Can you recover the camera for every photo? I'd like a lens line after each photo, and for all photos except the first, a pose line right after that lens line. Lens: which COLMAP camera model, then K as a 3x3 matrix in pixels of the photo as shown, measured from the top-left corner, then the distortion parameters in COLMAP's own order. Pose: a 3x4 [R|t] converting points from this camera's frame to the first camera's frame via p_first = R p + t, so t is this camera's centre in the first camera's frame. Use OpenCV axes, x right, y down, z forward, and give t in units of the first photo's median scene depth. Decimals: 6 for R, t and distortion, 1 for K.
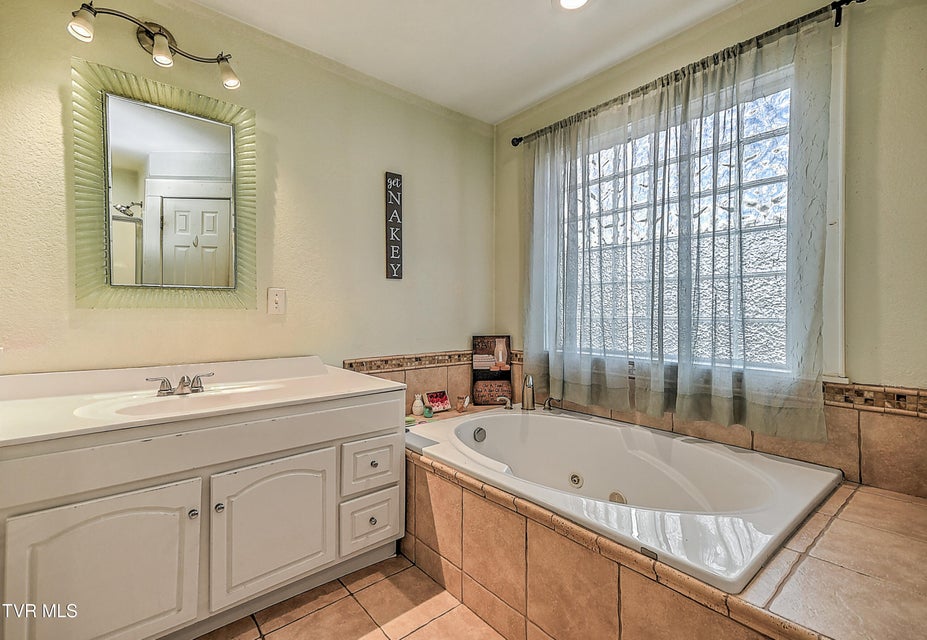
lens RADIAL K [[426.9, 0, 462.3], [0, 426.9, 314.1], [0, 0, 1]] dist [0.039278, -0.000321]
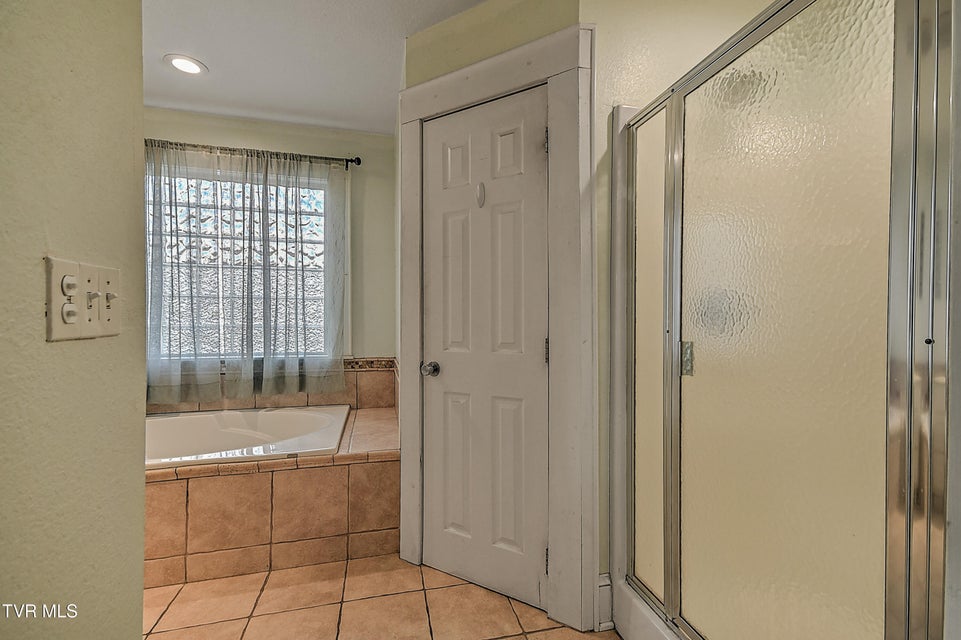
lens RADIAL K [[439.7, 0, 482.7], [0, 439.7, 322.4], [0, 0, 1]] dist [0.040722, 0.000041]
pose [[0.447910, -0.007084, 0.894050, -0.498324], [0.000828, 0.999971, 0.007509, -0.011598], [-0.894078, -0.002623, 0.447903, -0.309473]]
